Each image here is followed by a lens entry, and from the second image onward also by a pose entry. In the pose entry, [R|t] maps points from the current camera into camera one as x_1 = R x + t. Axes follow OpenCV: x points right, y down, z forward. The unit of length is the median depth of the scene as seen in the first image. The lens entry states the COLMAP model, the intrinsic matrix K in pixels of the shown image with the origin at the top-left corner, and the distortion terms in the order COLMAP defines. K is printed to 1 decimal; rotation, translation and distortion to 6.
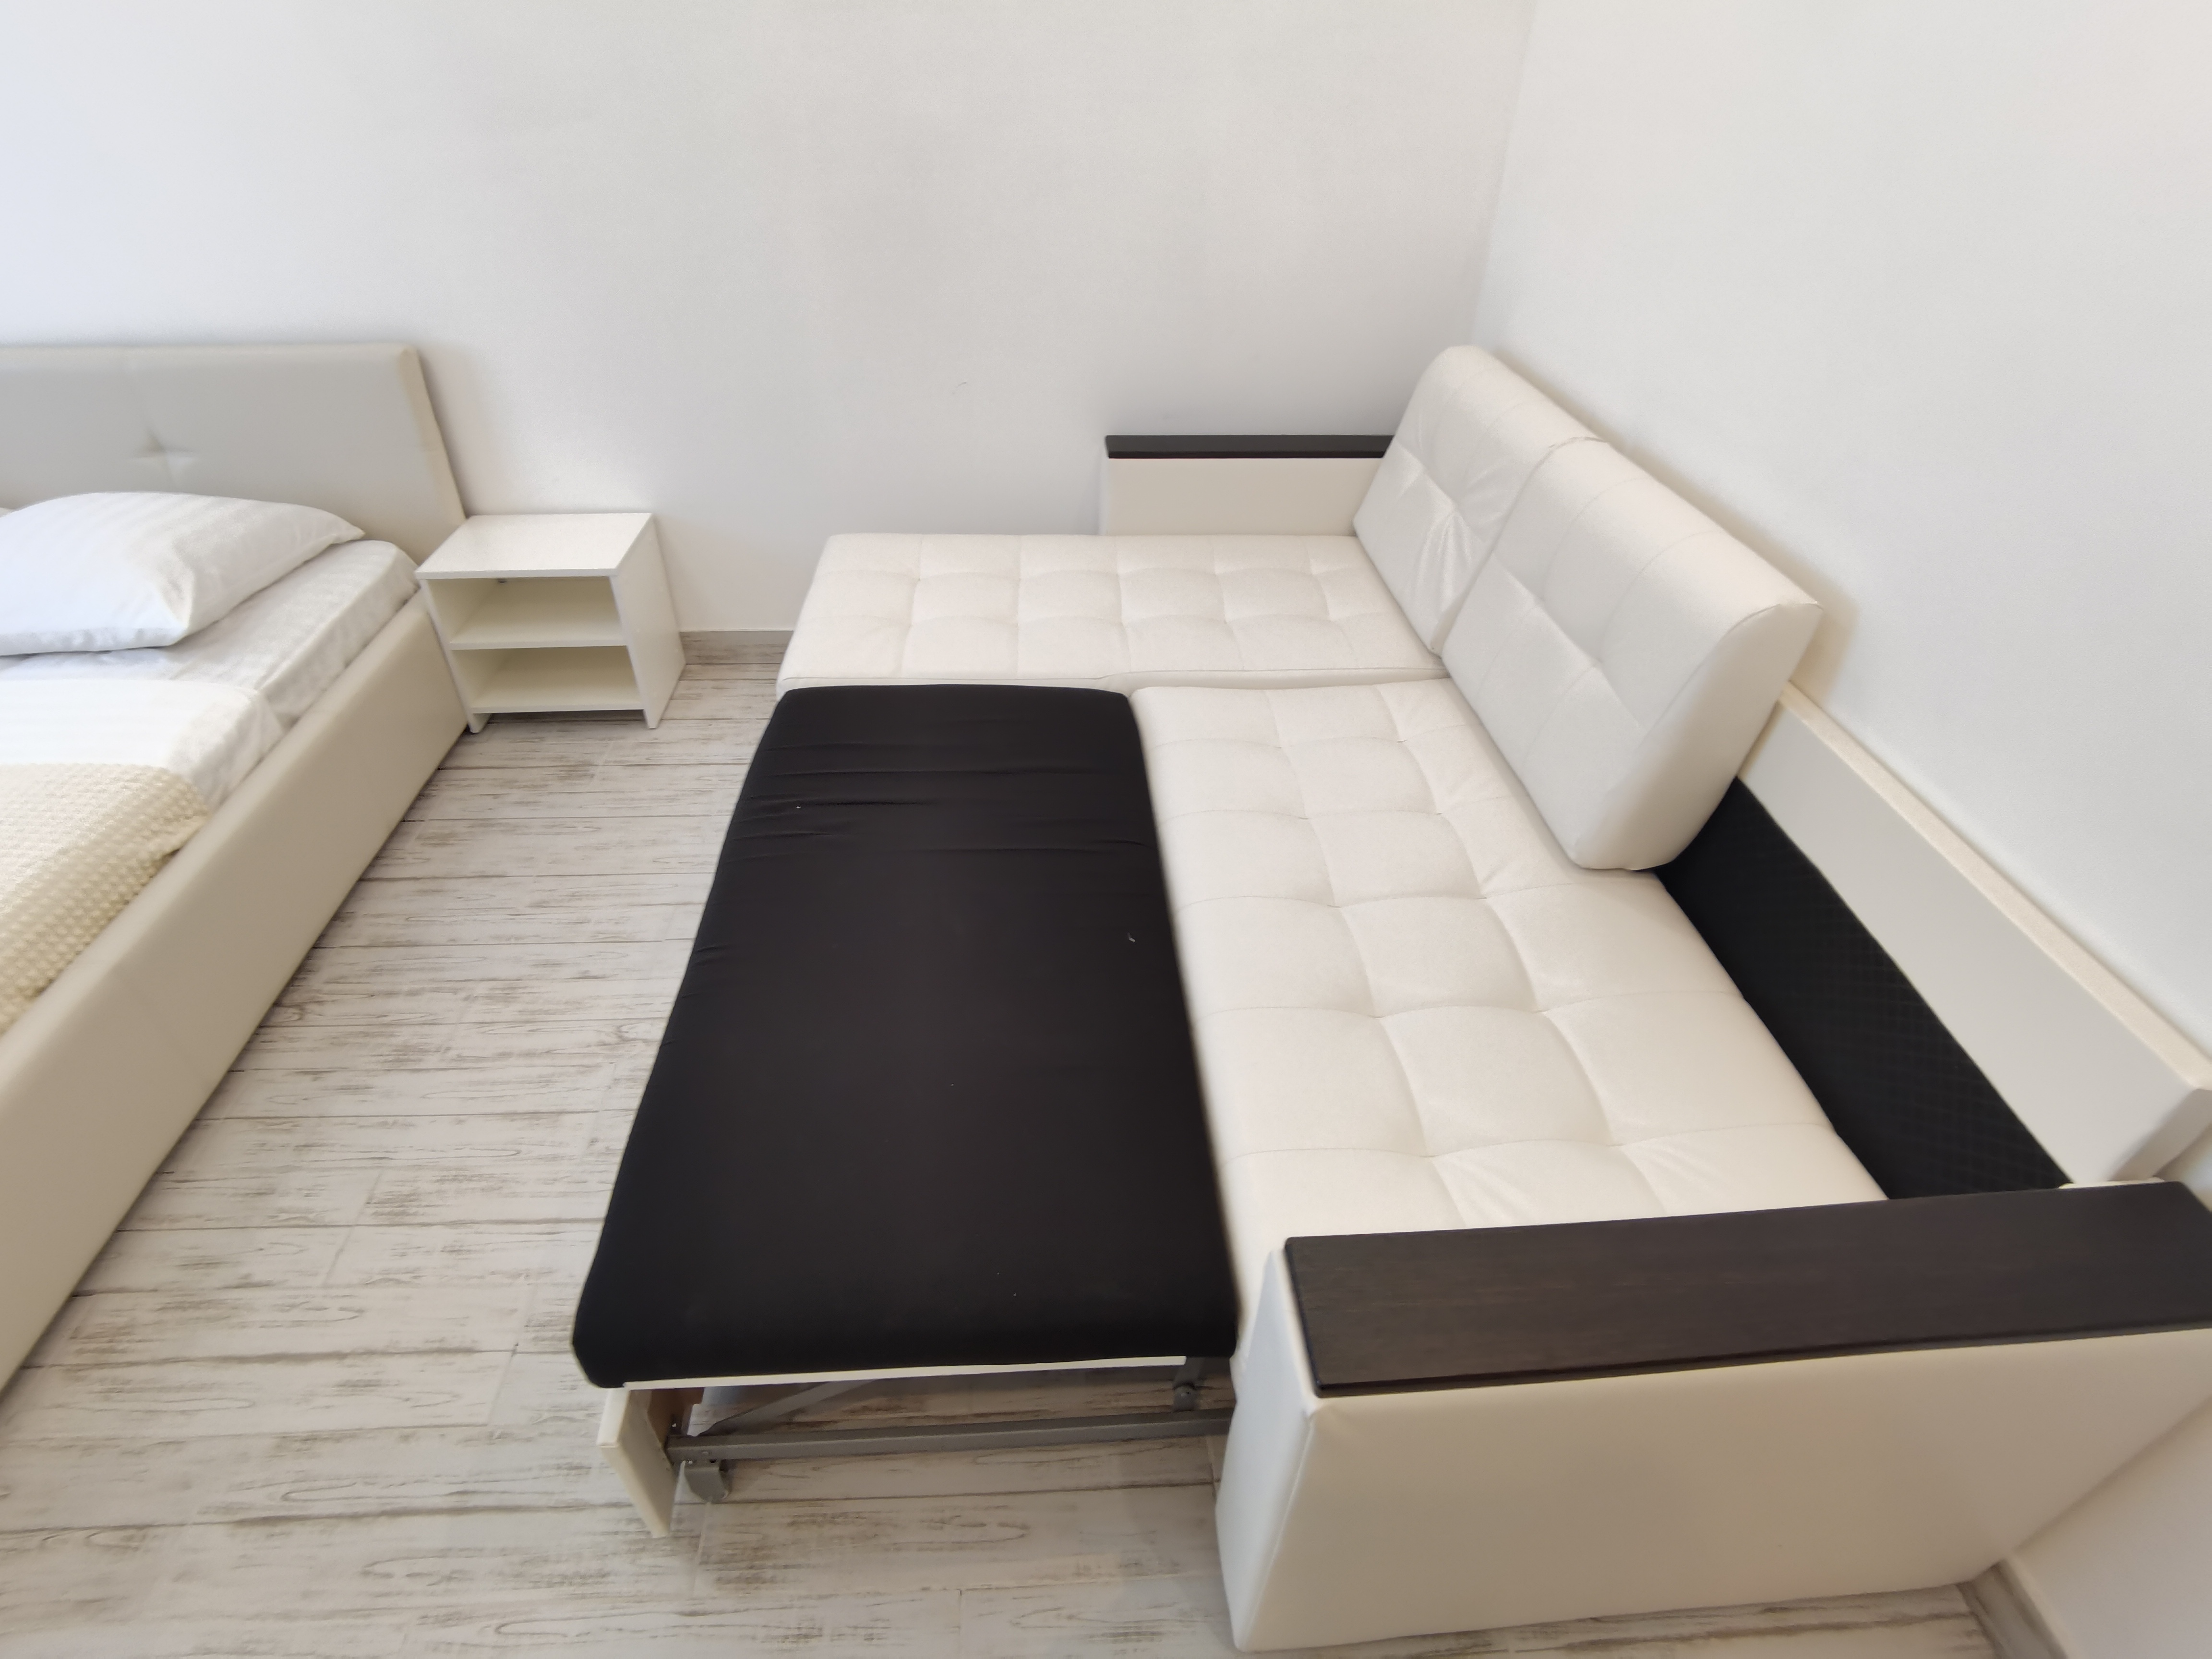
lens RADIAL K [[1110.7, 0, 1092.6], [0, 1110.7, 830.5], [0, 0, 1]] dist [-0.036984, 0.008151]
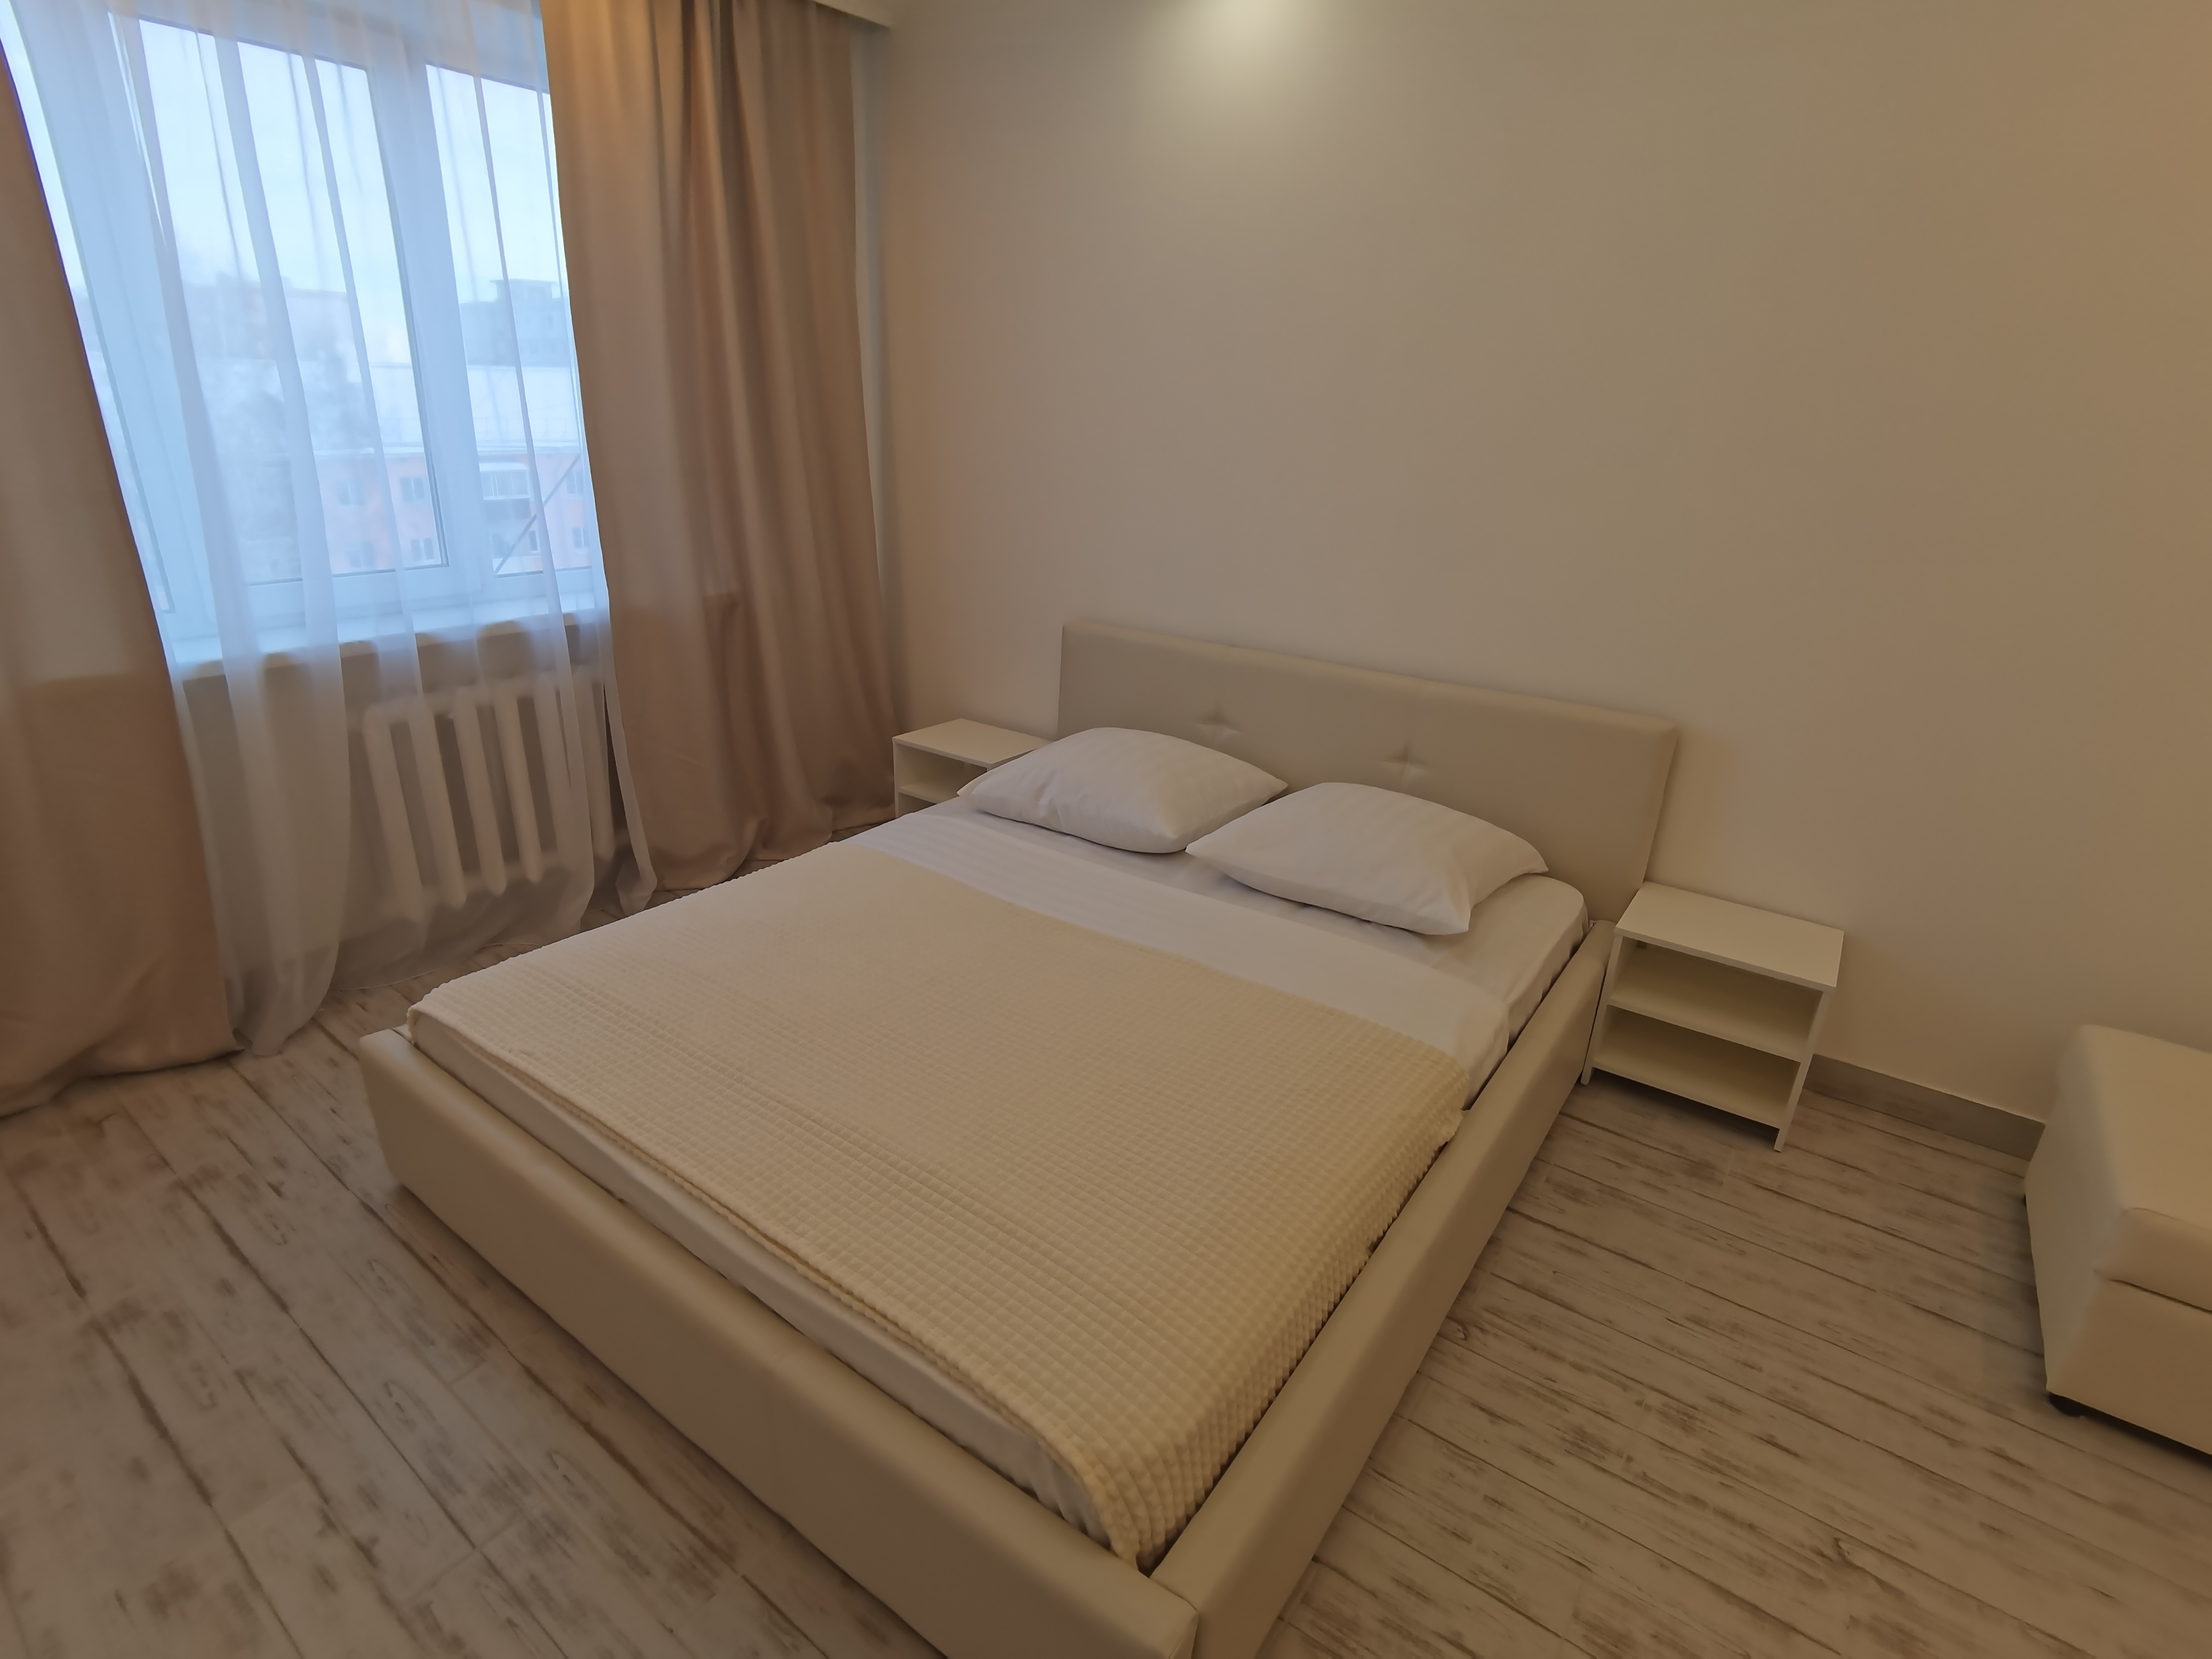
lens RADIAL K [[1110.7, 0, 1113.6], [0, 1110.7, 848.0], [0, 0, 1]] dist [-0.036984, 0.008151]
pose [[0.775114, 0.253357, -0.578799, -0.517791], [-0.403113, 0.903708, -0.144260, 0.044865], [0.486516, 0.345139, 0.802609, -0.101929]]
